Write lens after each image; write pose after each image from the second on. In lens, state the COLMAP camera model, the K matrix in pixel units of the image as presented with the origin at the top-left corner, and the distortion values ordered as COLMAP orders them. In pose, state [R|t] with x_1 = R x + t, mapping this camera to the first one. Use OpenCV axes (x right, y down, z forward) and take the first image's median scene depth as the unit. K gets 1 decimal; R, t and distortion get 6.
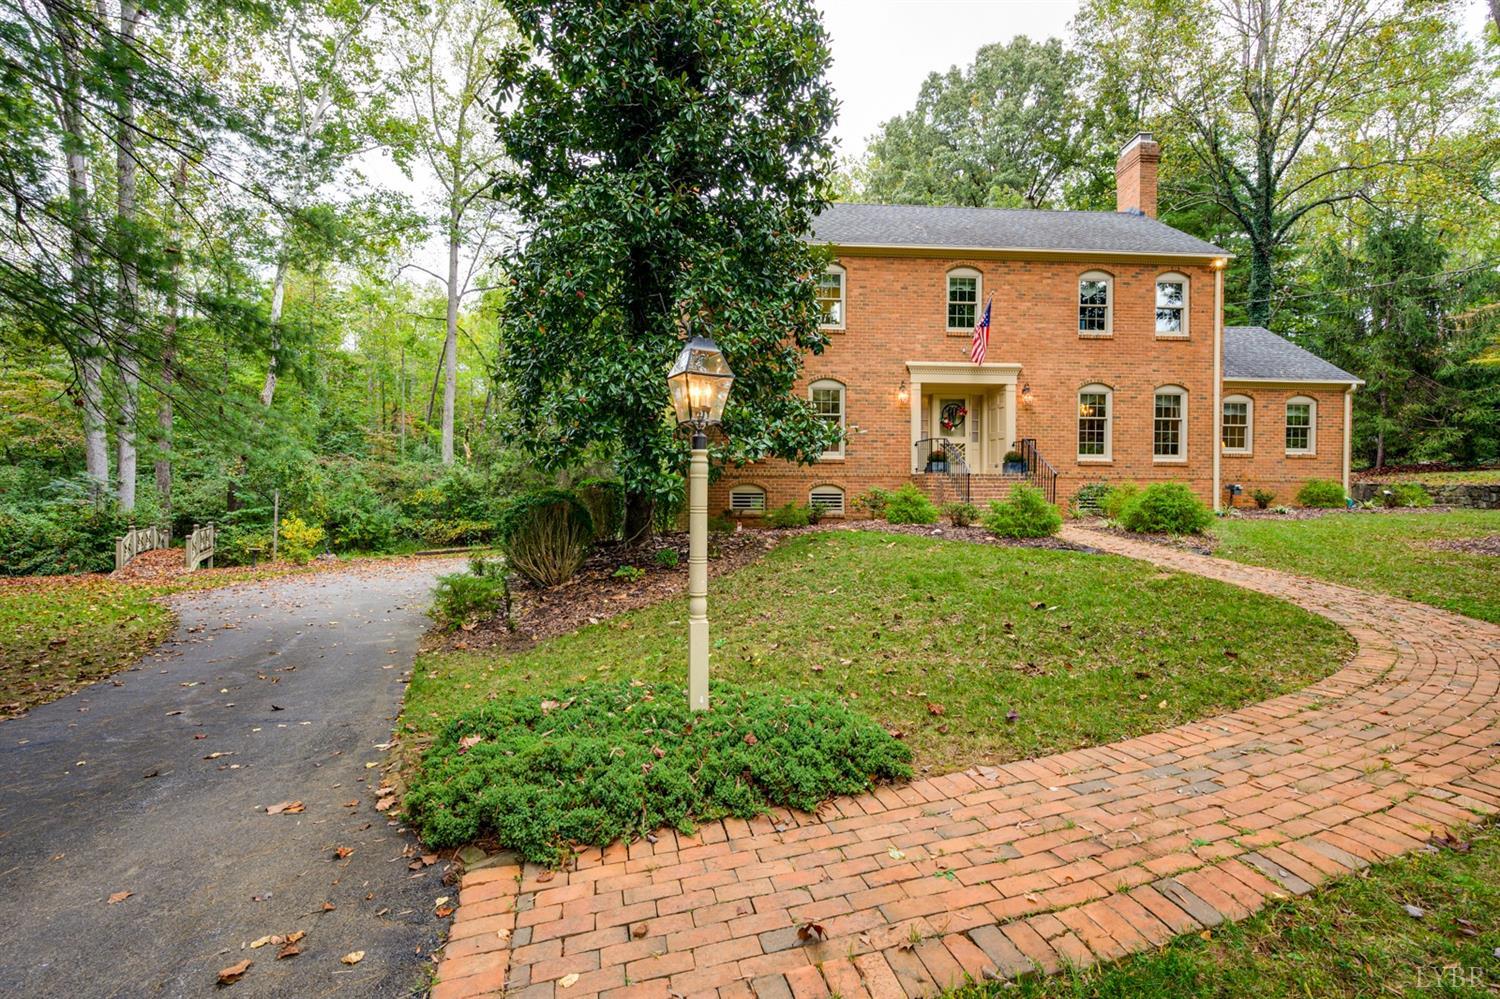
lens RADIAL K [[678.2, 0, 750.0], [0, 678.2, 499.5], [0, 0, 1]] dist [0.000055, -0.000690]
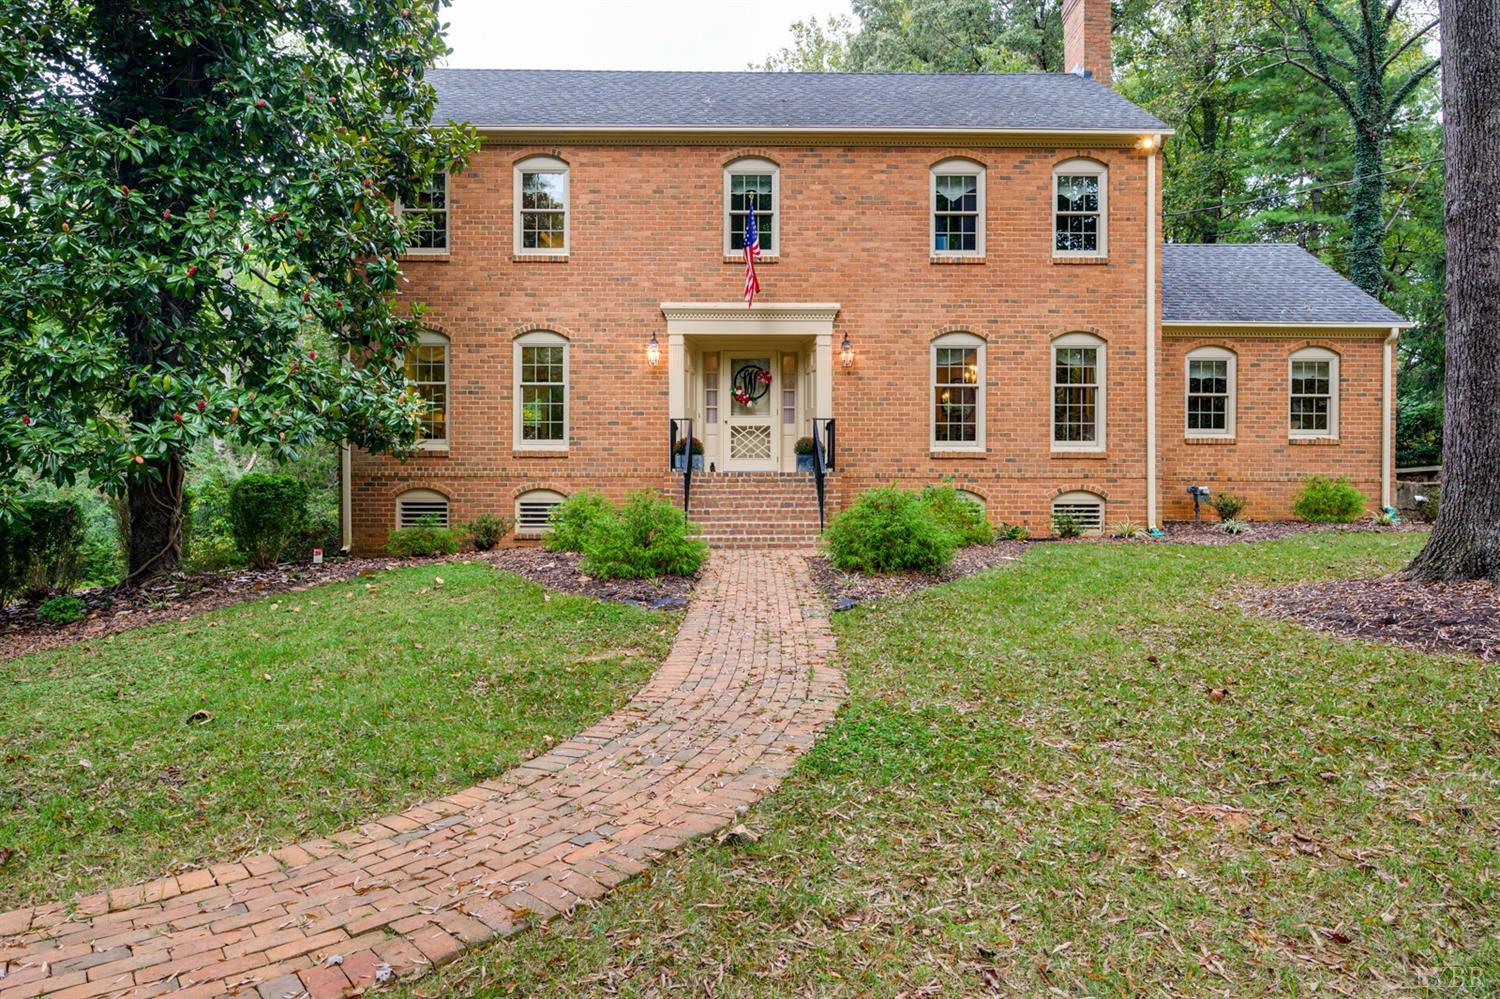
lens RADIAL K [[937.6, 0, 750.0], [0, 937.6, 499.5], [0, 0, 1]] dist [-0.003726, -0.000361]
pose [[0.998494, -0.002683, -0.054788, 0.348707], [0.002517, 0.999992, -0.003096, -0.008050], [0.054795, 0.002953, 0.998493, 0.089257]]
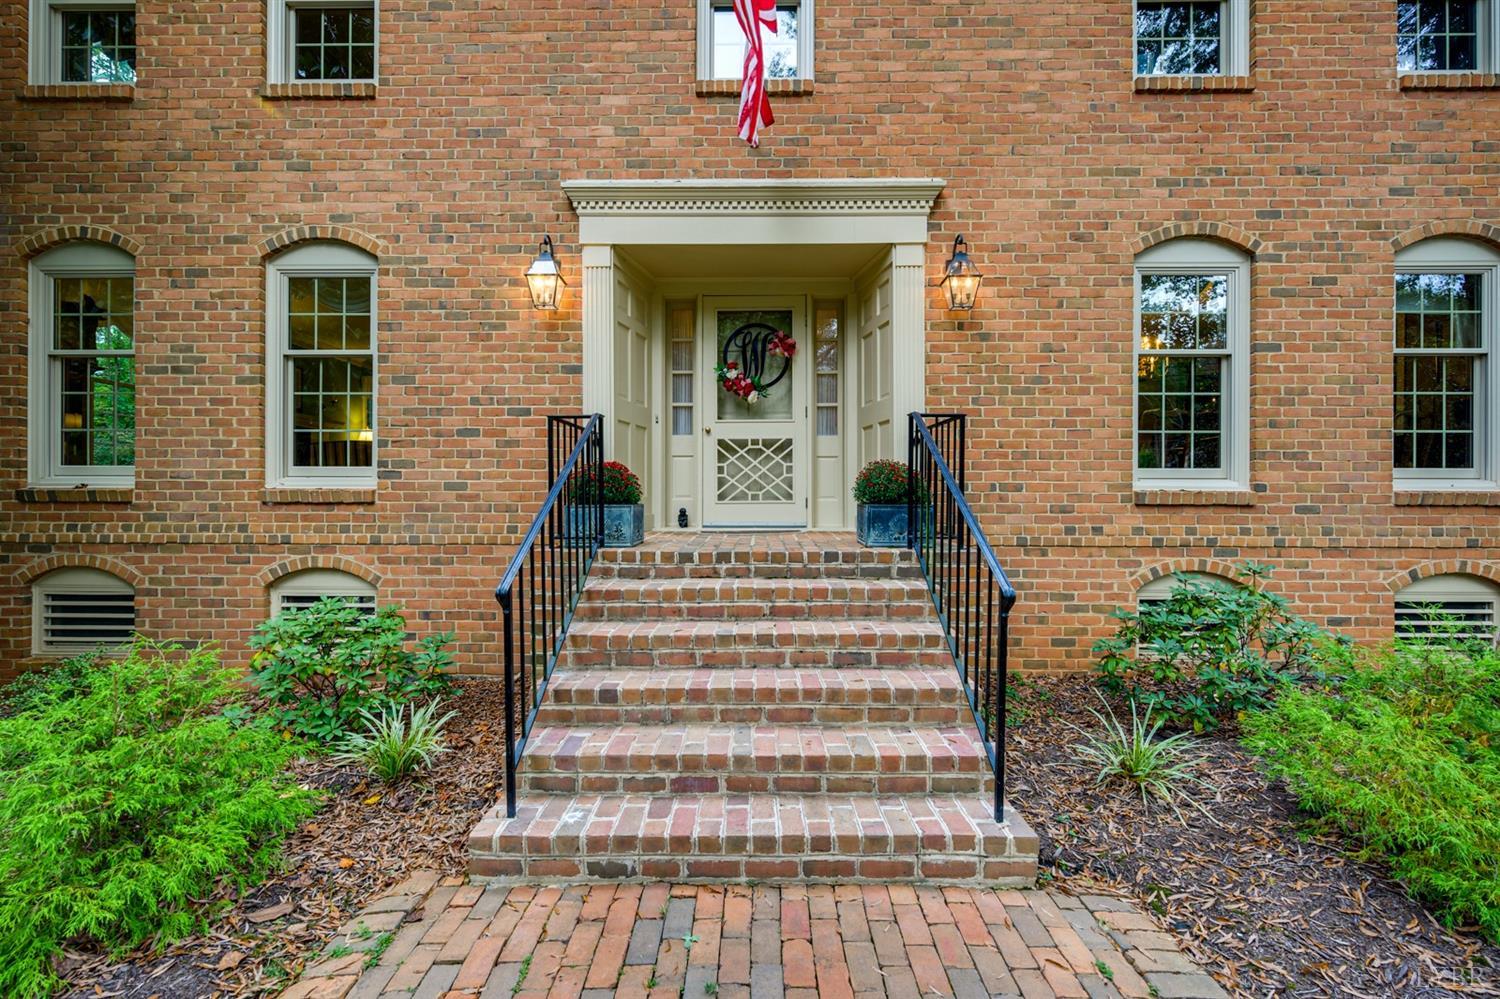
lens RADIAL K [[654.6, 0, 750.0], [0, 654.6, 499.5], [0, 0, 1]] dist [-0.000669, 0.000082]
pose [[0.997040, -0.002851, -0.076835, 0.322367], [0.002255, 0.999967, -0.007843, -0.049366], [0.076855, 0.007646, 0.997013, 0.670223]]
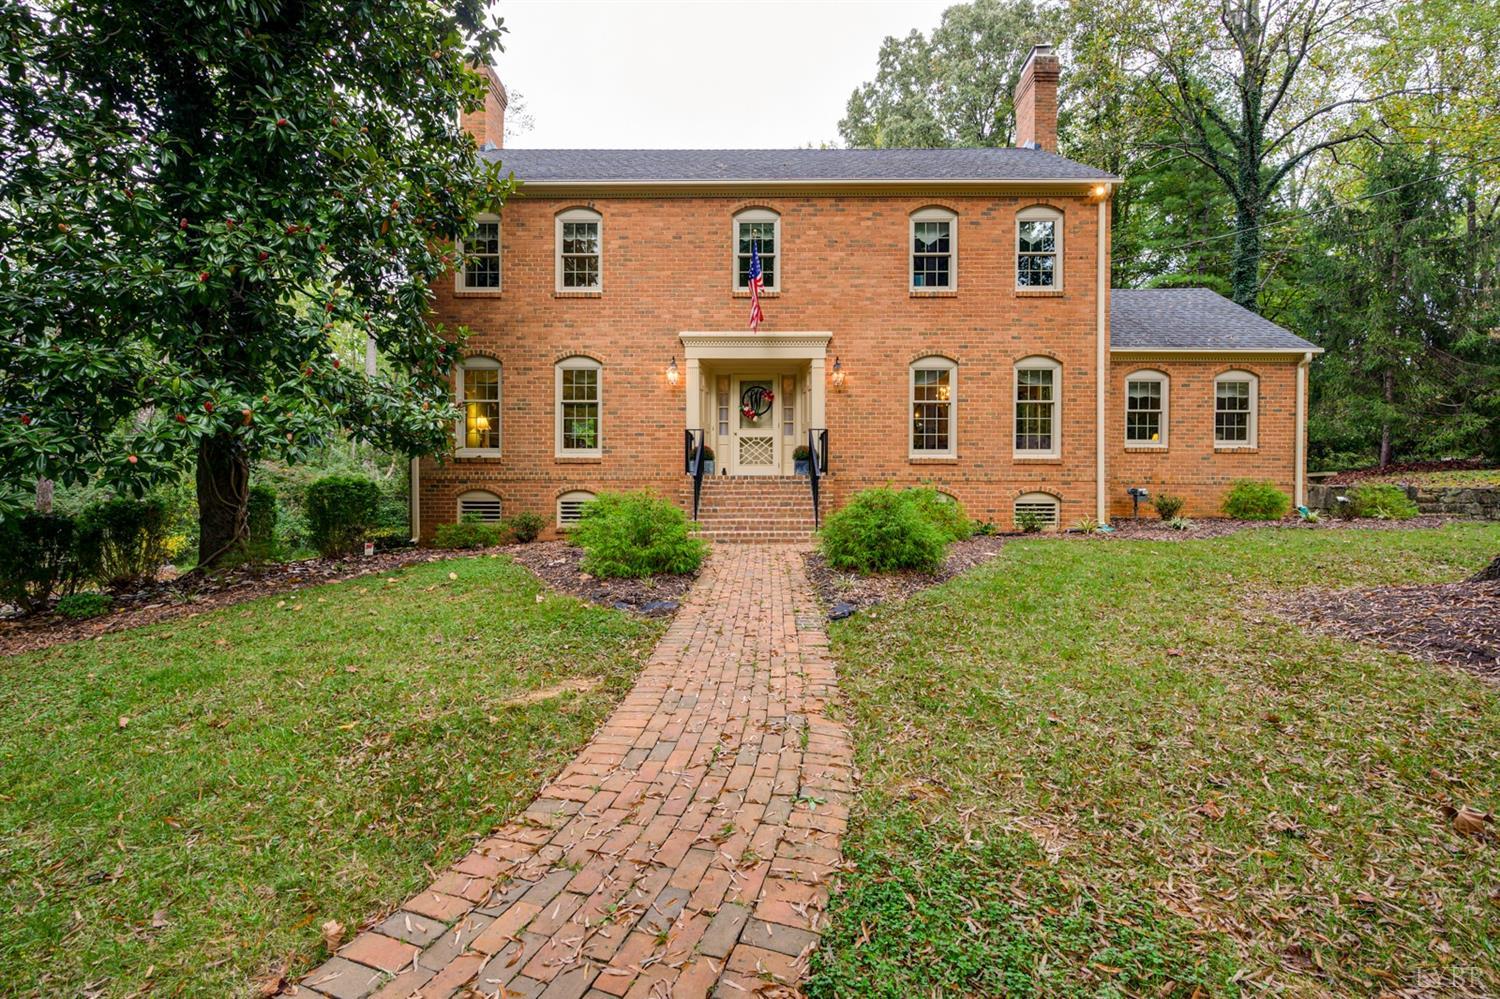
lens RADIAL K [[654.6, 0, 750.0], [0, 654.6, 499.5], [0, 0, 1]] dist [-0.000669, 0.000082]
pose [[0.996985, -0.001478, -0.077574, 0.350921], [0.001337, 0.999997, -0.001868, -0.009067], [0.077577, 0.001759, 0.996985, 0.246127]]
